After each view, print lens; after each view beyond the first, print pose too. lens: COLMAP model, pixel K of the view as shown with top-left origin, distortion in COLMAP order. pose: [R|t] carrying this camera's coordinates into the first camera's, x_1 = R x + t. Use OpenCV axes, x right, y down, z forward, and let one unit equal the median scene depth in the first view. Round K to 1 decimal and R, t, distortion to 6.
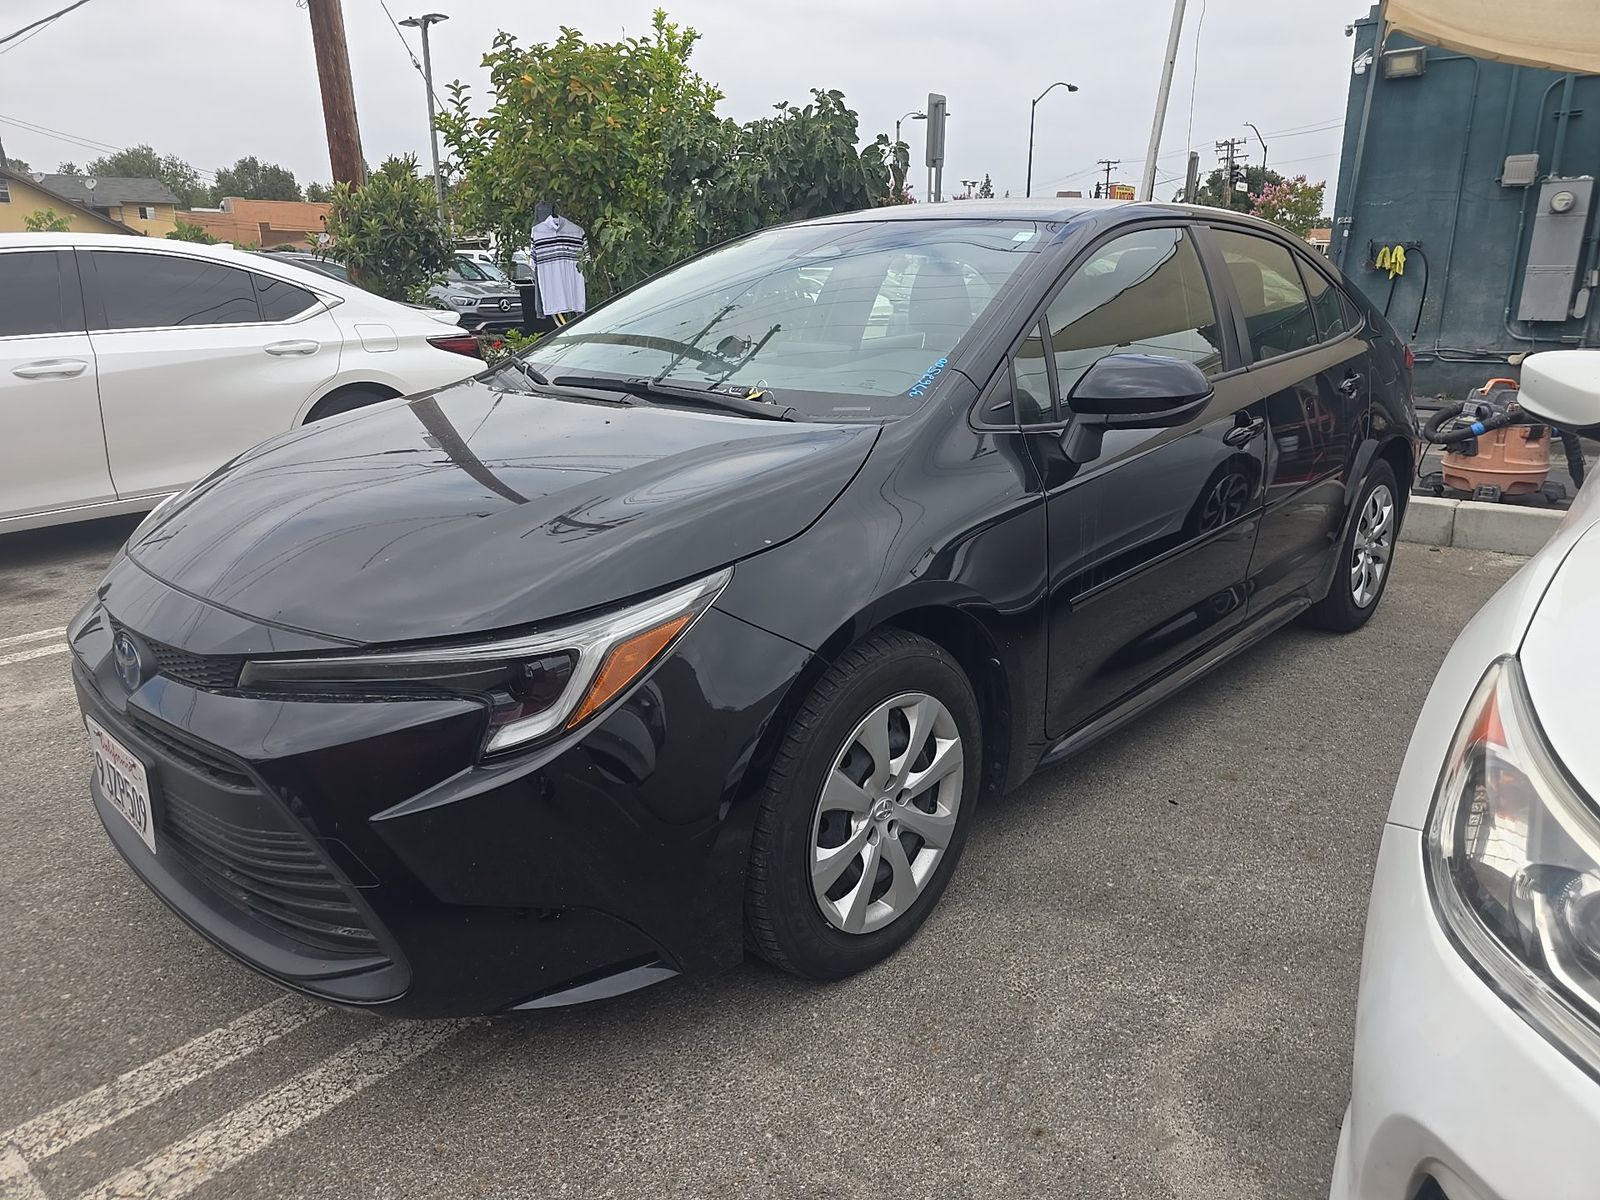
lens RADIAL K [[1072.6, 0, 808.3], [0, 1072.6, 604.0], [0, 0, 1]] dist [0.031805, -0.024625]
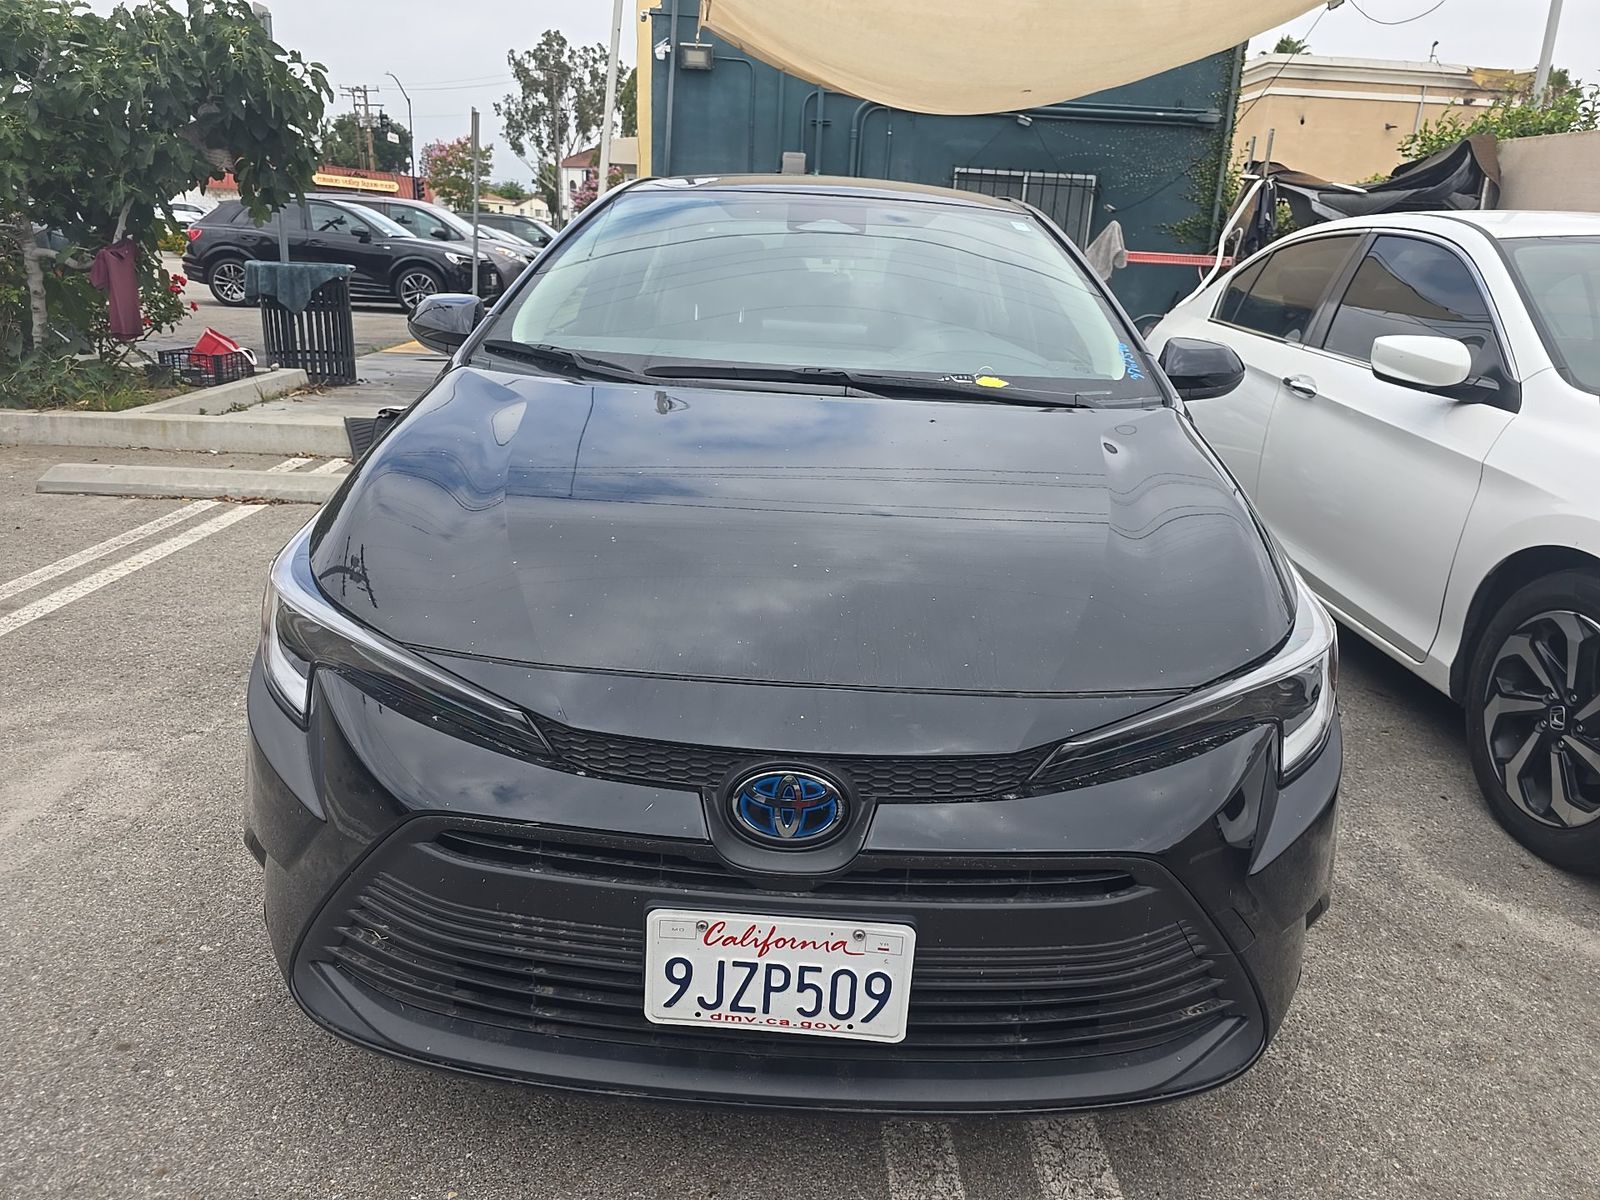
lens RADIAL K [[1072.6, 0, 808.3], [0, 1072.6, 604.0], [0, 0, 1]] dist [0.031805, -0.024625]
pose [[0.745087, -0.167631, 0.645558, -0.191258], [0.141363, 0.985601, 0.092772, -0.025137], [-0.651814, 0.022135, 0.758055, 0.084675]]
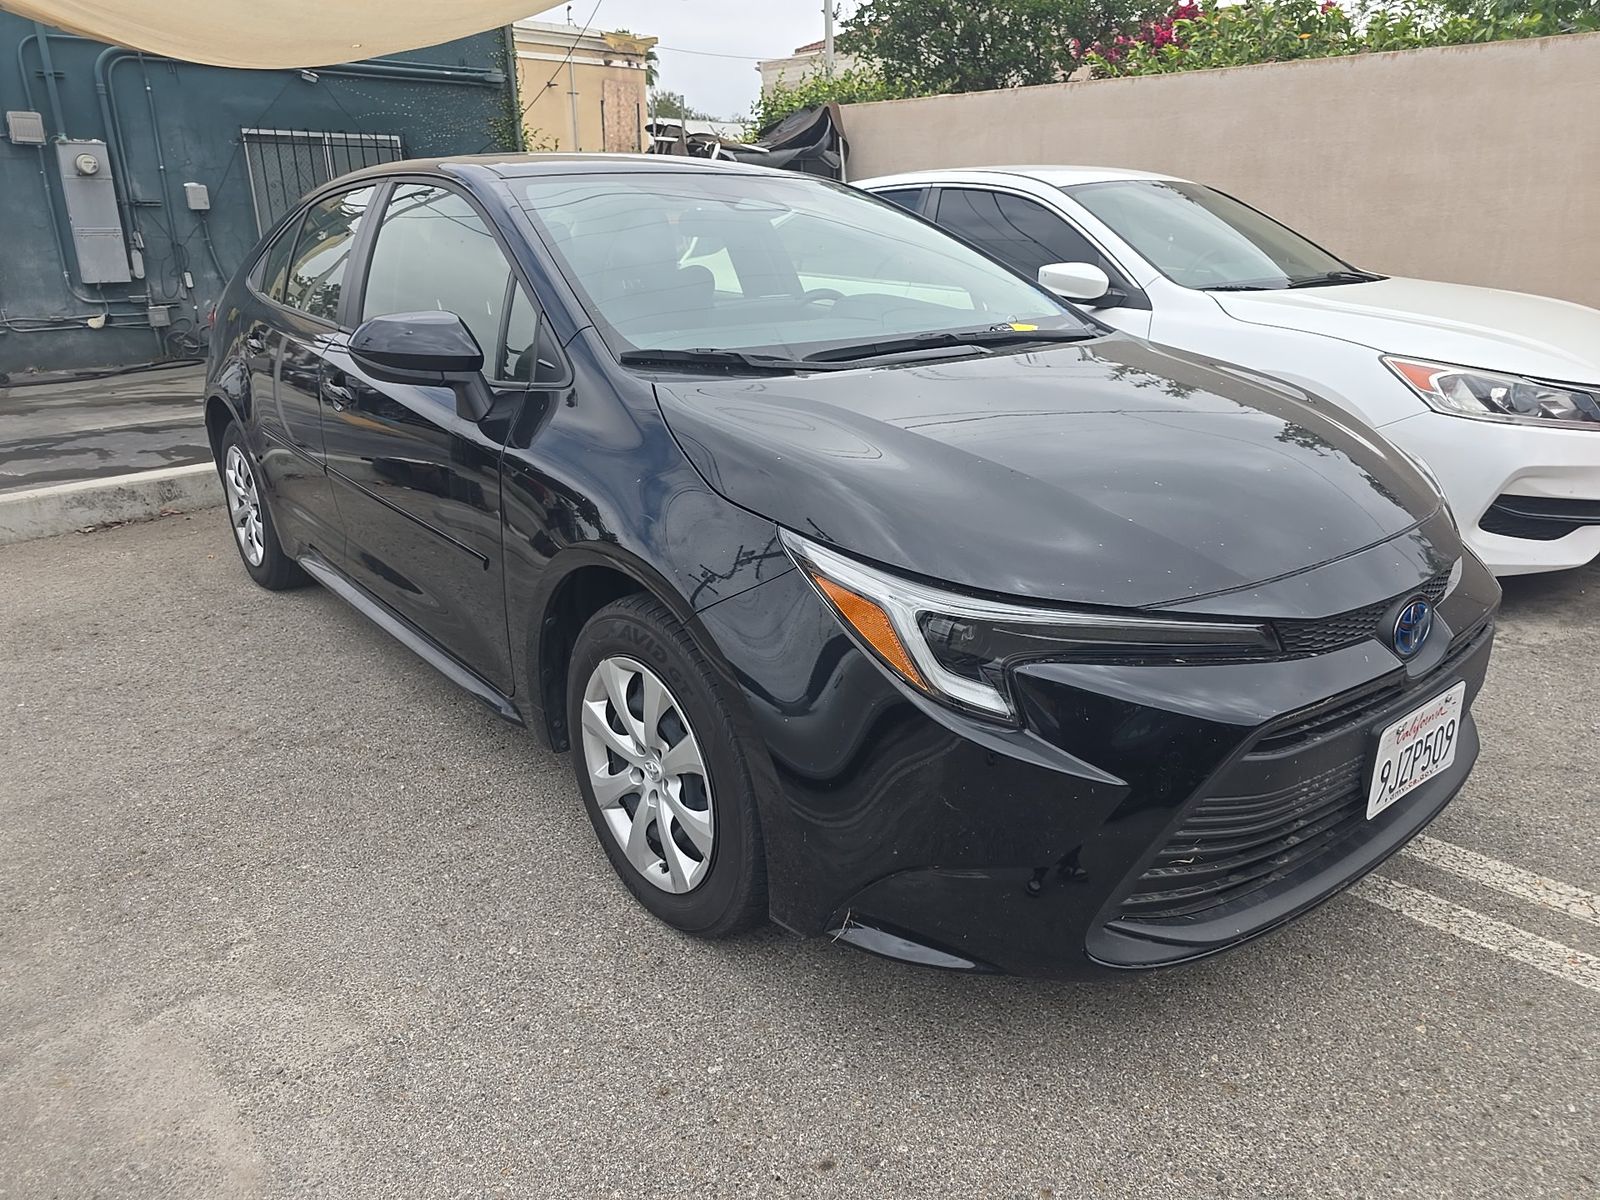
lens RADIAL K [[1072.6, 0, 808.3], [0, 1072.6, 604.0], [0, 0, 1]] dist [0.031805, -0.024625]
pose [[0.130619, -0.328824, 0.935315, -0.291149], [0.302143, 0.911723, 0.278335, -0.072127], [-0.944271, 0.246243, 0.218440, 0.235603]]
